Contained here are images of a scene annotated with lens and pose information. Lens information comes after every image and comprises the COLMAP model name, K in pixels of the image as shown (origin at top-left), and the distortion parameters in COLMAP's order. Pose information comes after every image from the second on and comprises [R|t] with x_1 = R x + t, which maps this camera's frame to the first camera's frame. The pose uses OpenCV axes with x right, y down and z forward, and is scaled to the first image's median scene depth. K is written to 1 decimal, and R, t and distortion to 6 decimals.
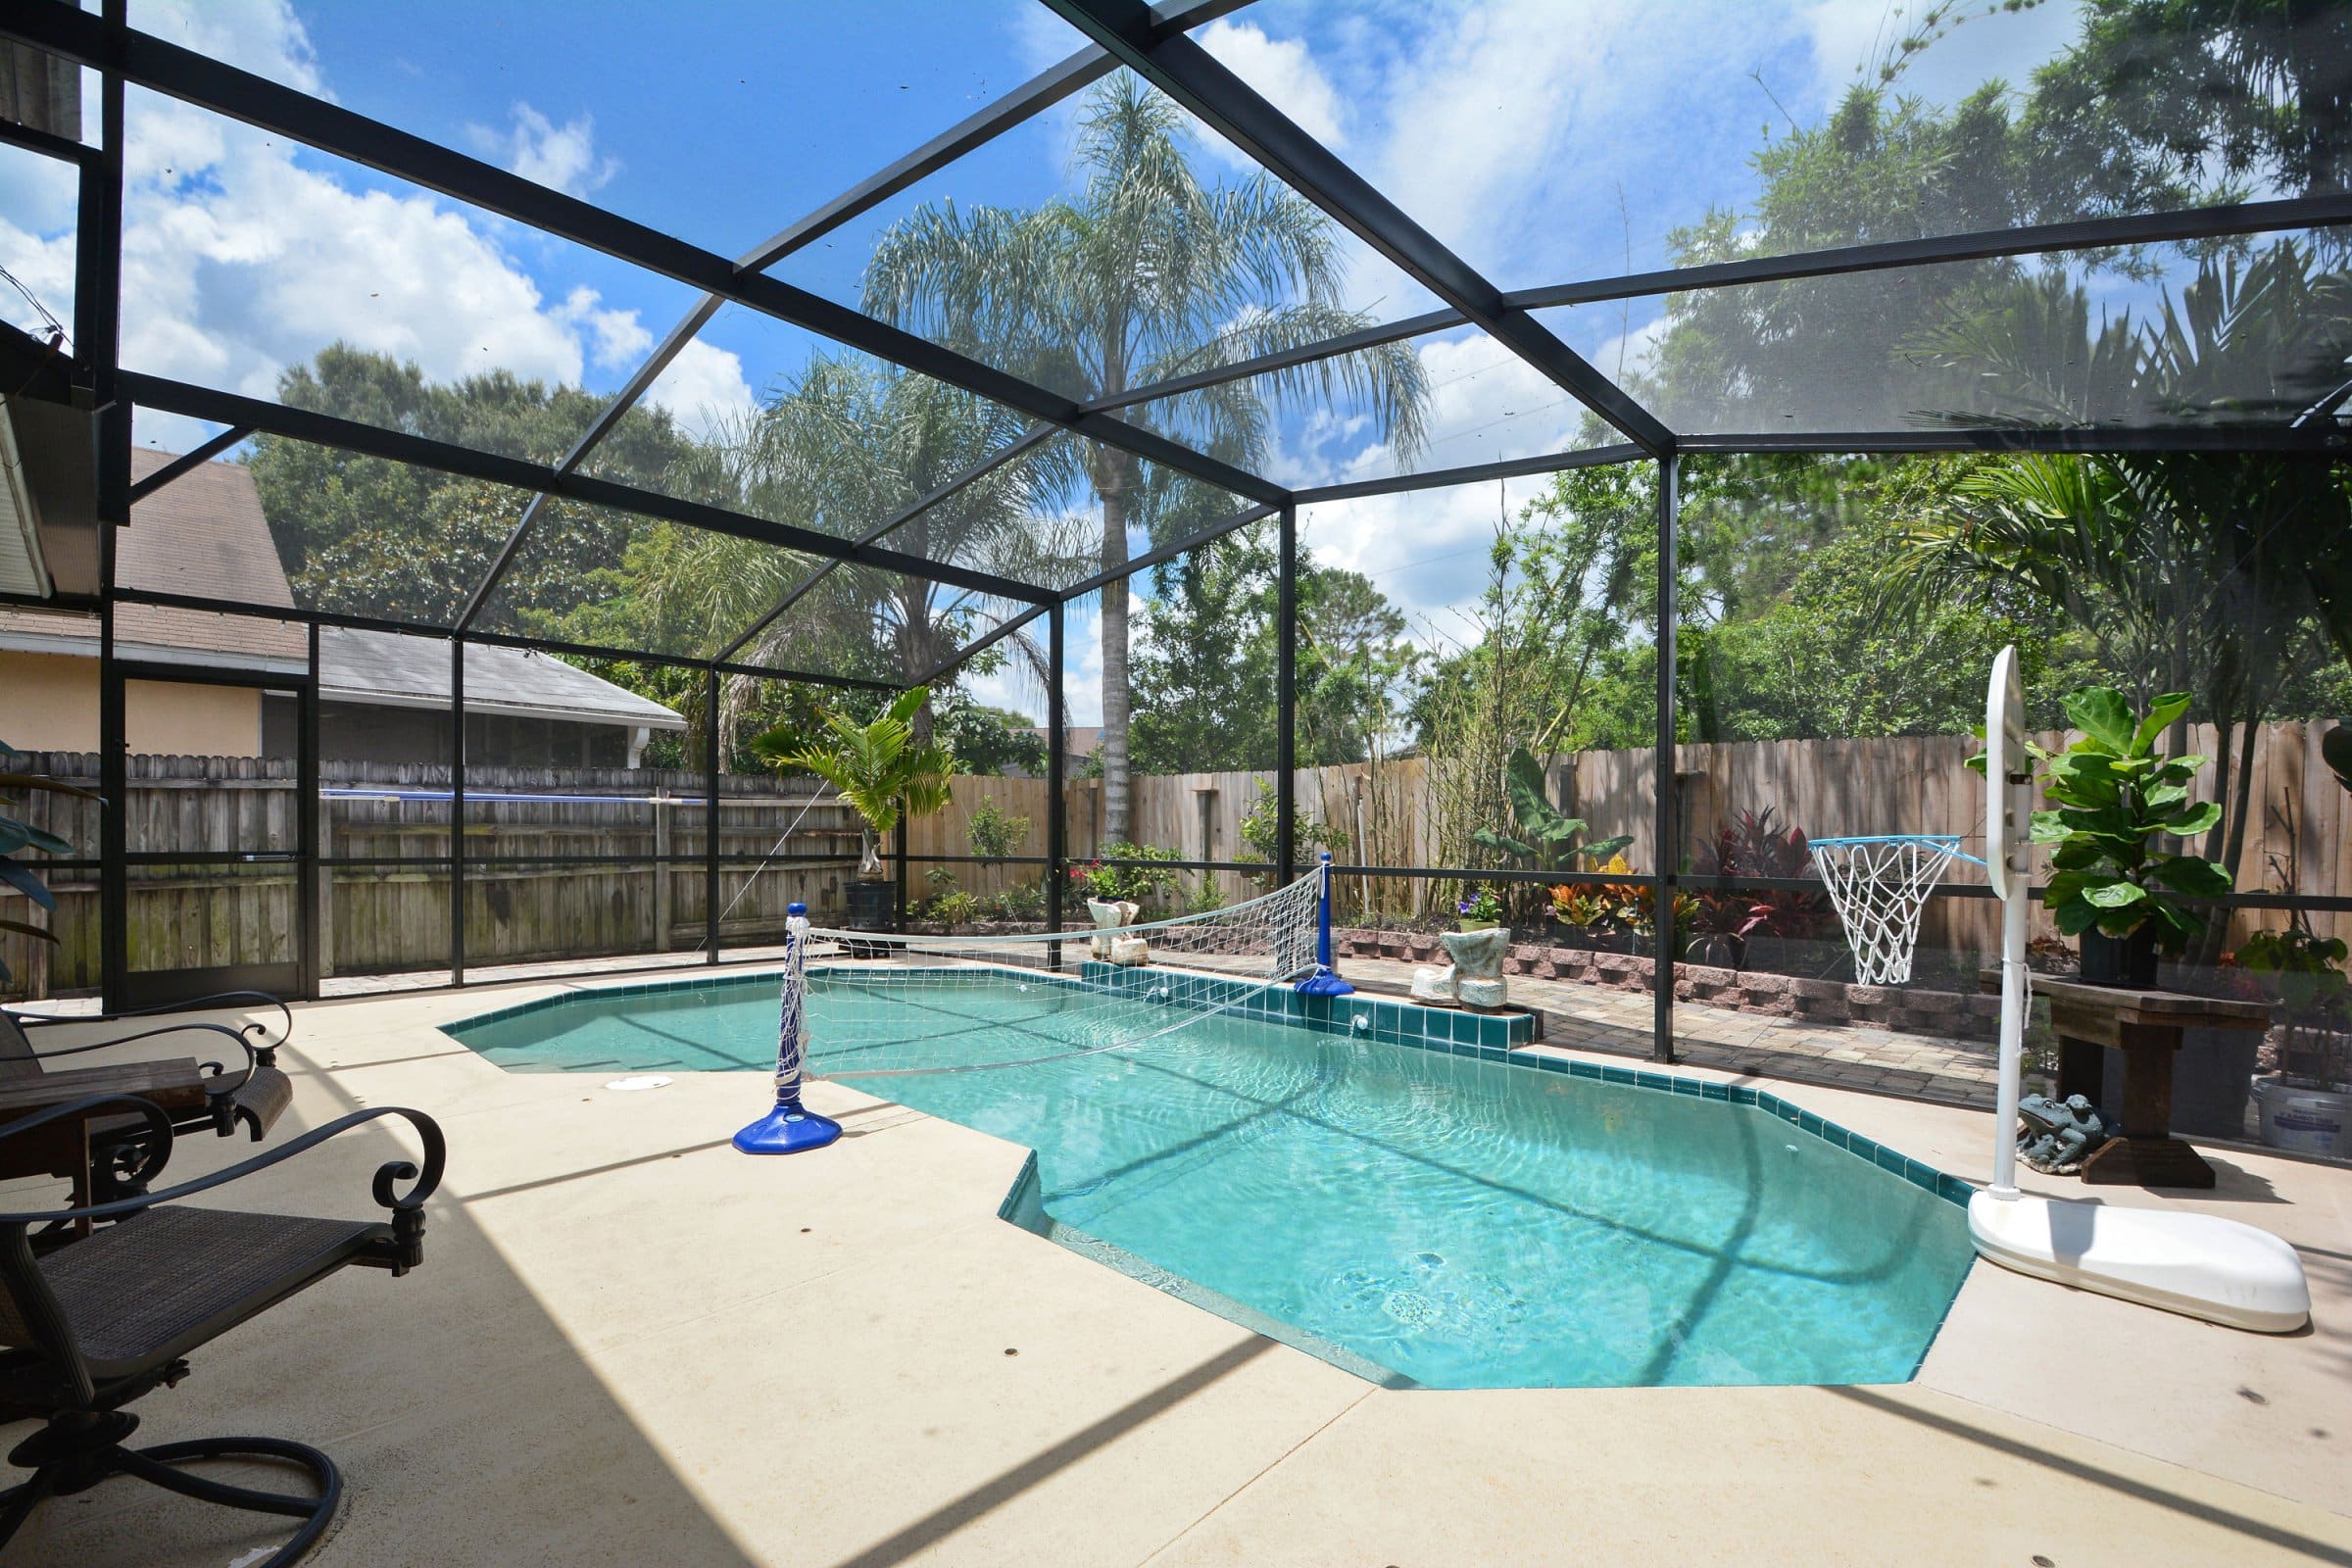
lens RADIAL K [[1067.8, 0, 1177.3], [0, 1067.8, 845.0], [0, 0, 1]] dist [0.015968, -0.024041]
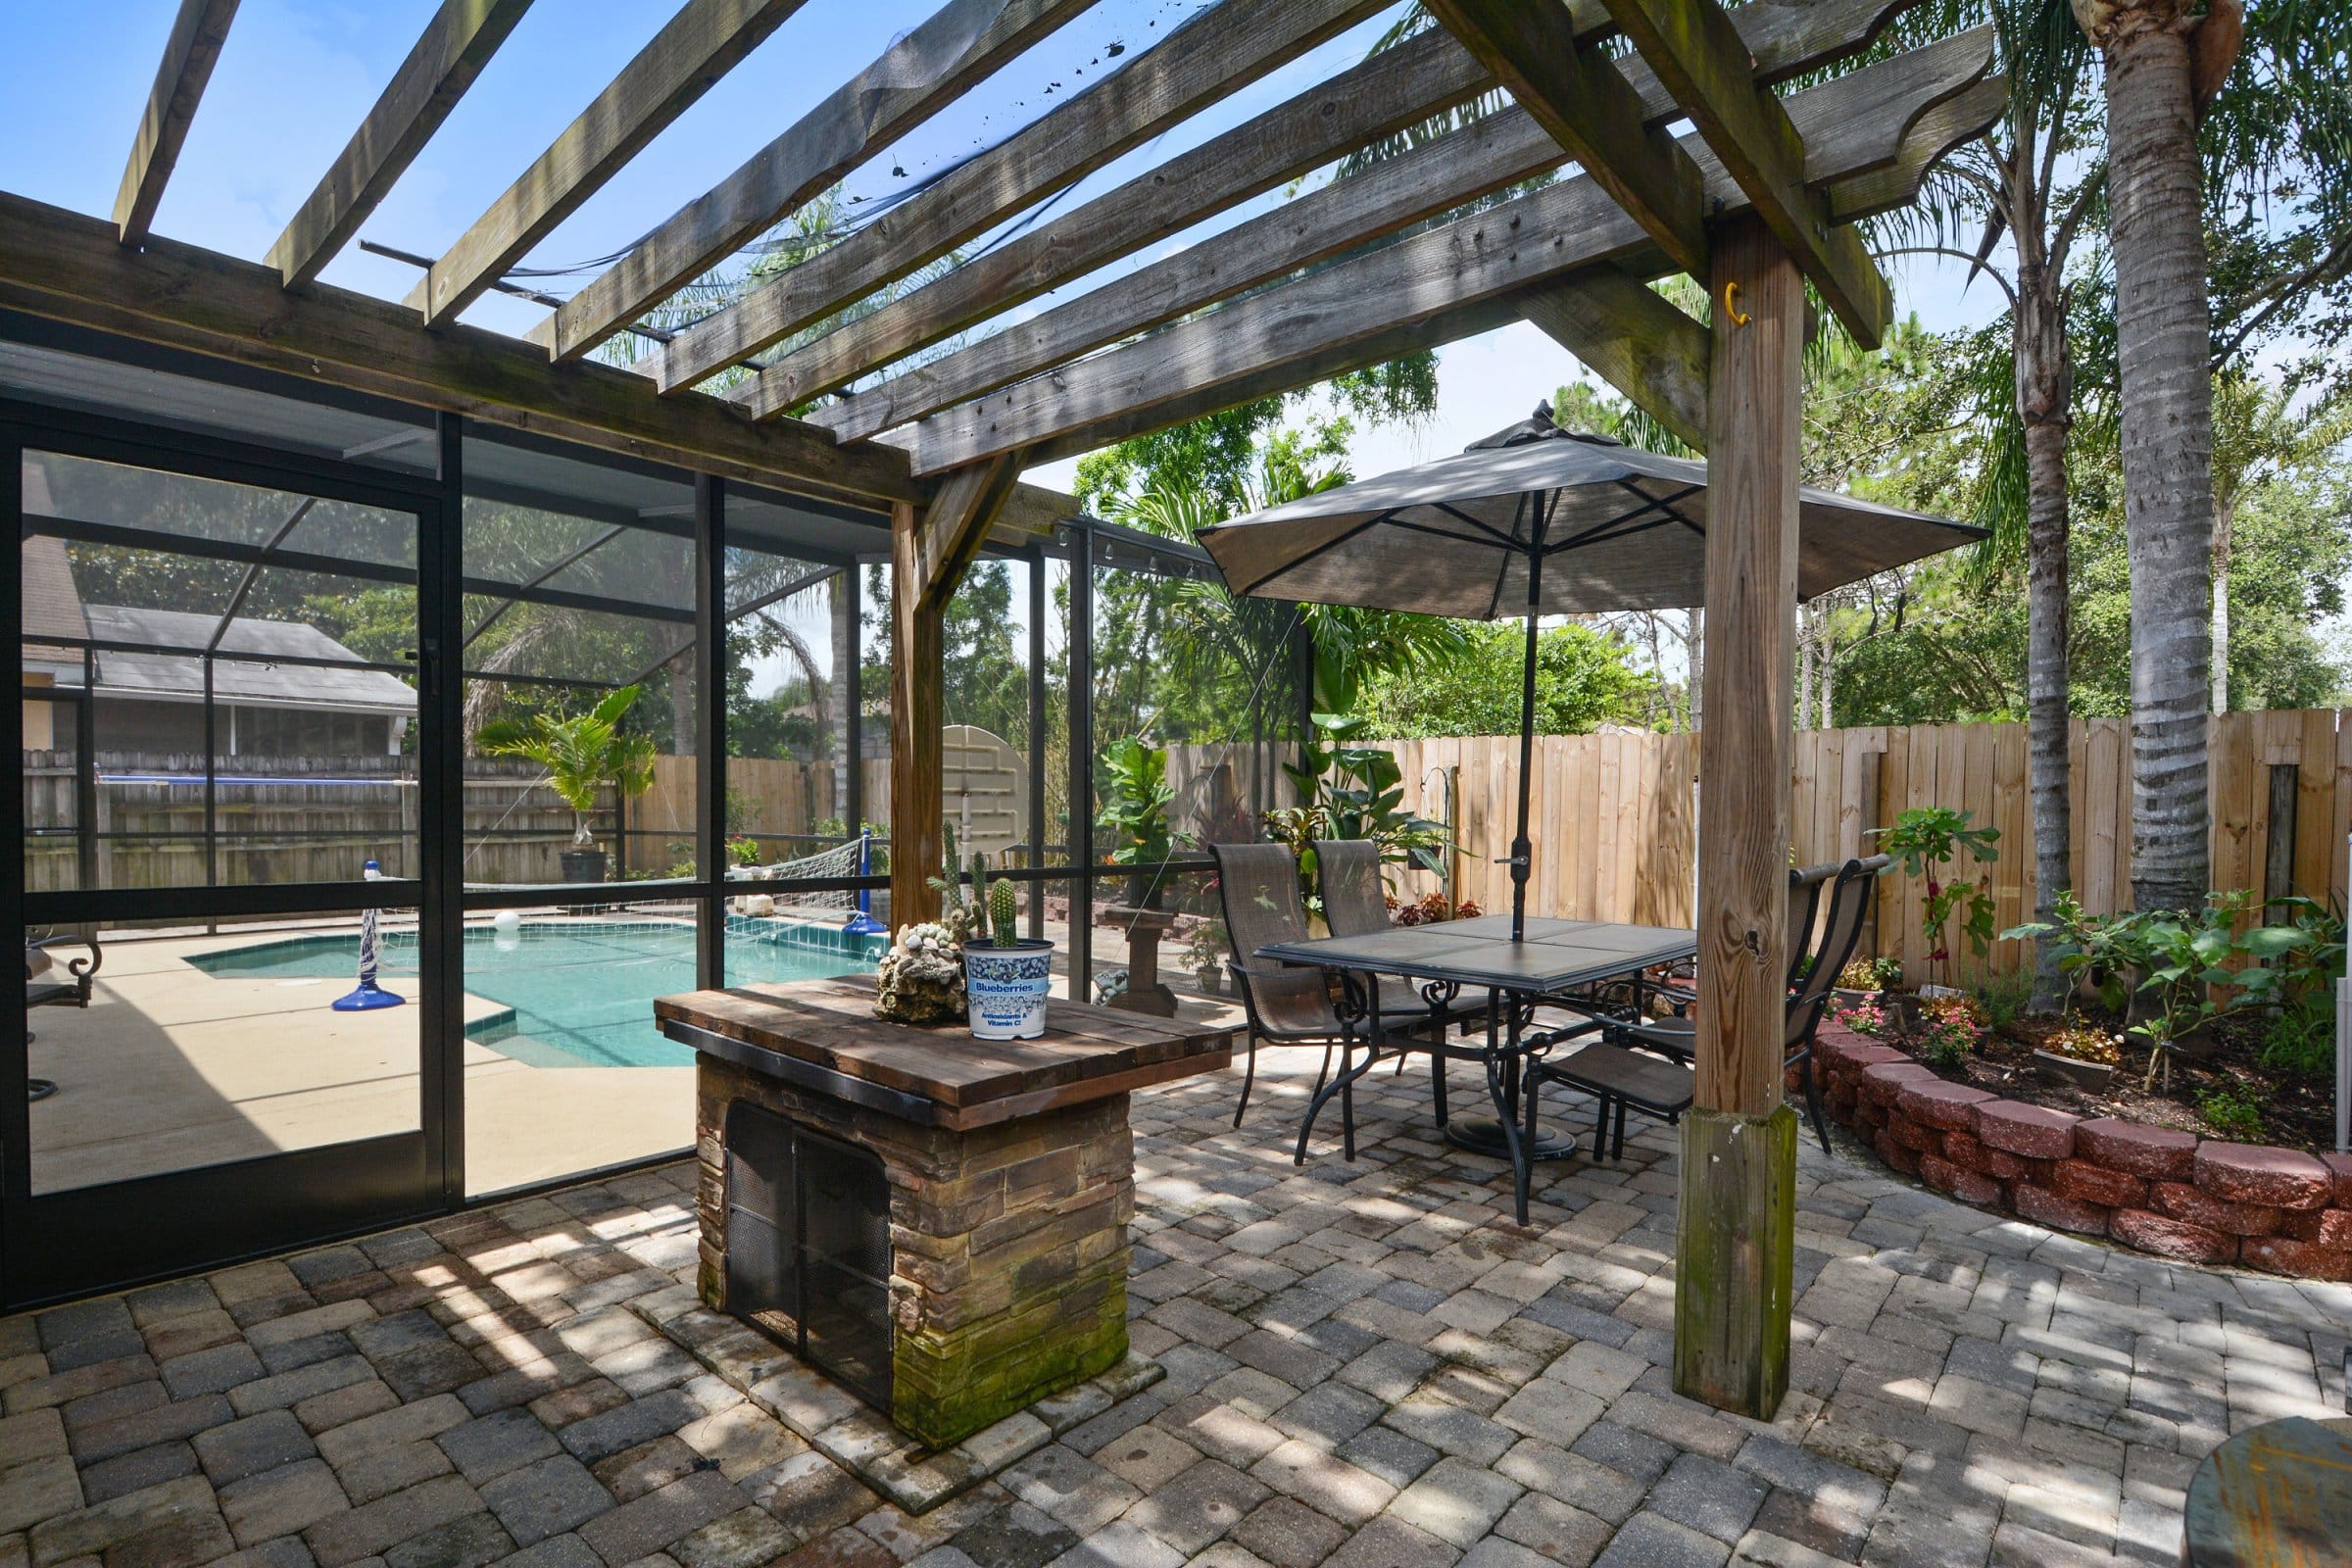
lens RADIAL K [[1153.4, 0, 1173.0], [0, 1153.4, 837.5], [0, 0, 1]] dist [-0.000729, -0.016055]
pose [[0.998267, -0.000331, 0.058854, 0.319876], [-0.000748, 0.999832, 0.018301, -0.006052], [-0.058851, -0.018313, 0.998099, -0.344152]]
